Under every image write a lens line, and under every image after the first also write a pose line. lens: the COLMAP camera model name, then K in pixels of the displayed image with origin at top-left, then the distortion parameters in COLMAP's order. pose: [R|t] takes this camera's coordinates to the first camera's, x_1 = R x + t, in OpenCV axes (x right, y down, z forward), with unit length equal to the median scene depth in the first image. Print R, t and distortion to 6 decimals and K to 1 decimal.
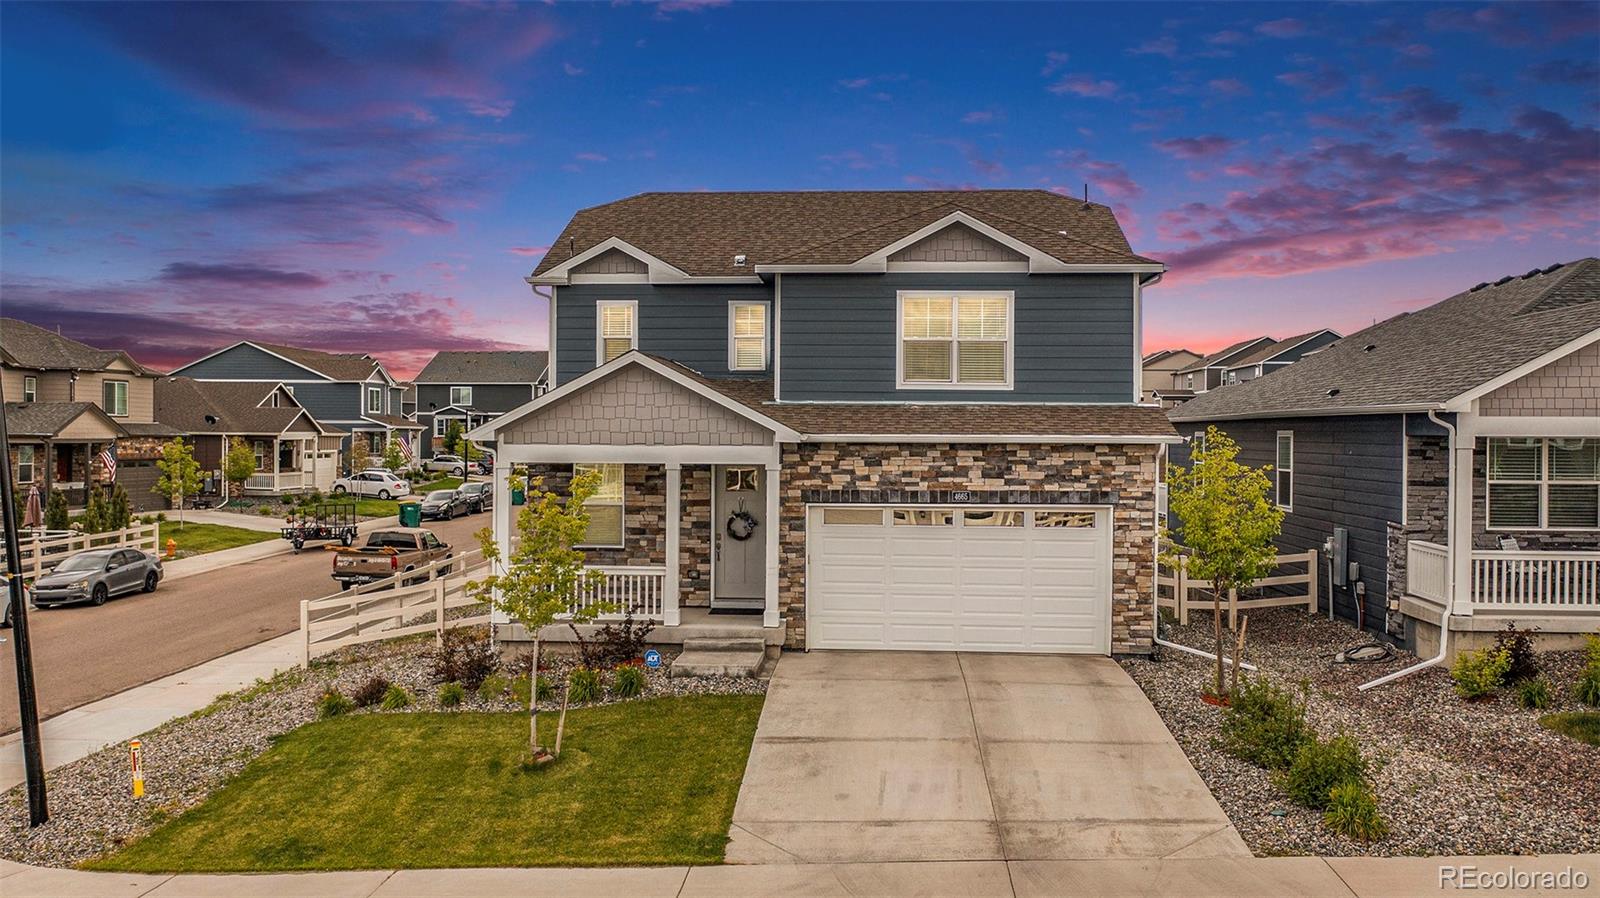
lens RADIAL K [[1283.6, 0, 800.0], [0, 1283.6, 449.0], [0, 0, 1]] dist [-0.000520, 0.002228]
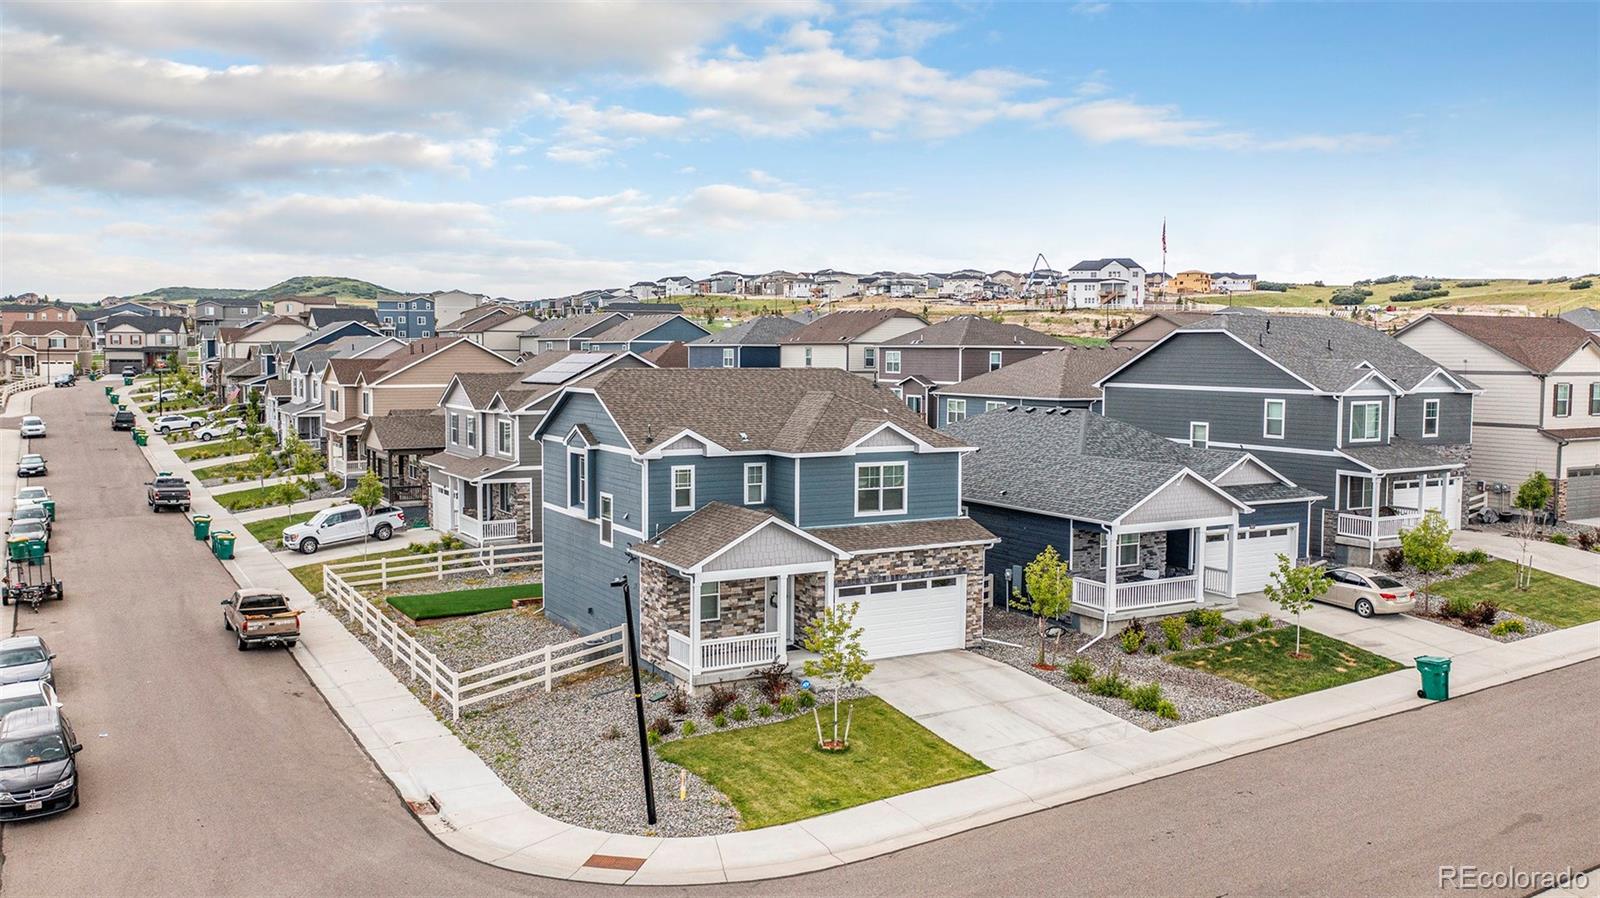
lens RADIAL K [[1283.6, 0, 800.0], [0, 1283.6, 449.0], [0, 0, 1]] dist [-0.000520, 0.002228]
pose [[0.829517, -0.041472, 0.556939, -1.065081], [0.003292, 0.997585, 0.069382, -0.287009], [-0.558472, -0.055720, 0.827650, -0.489173]]
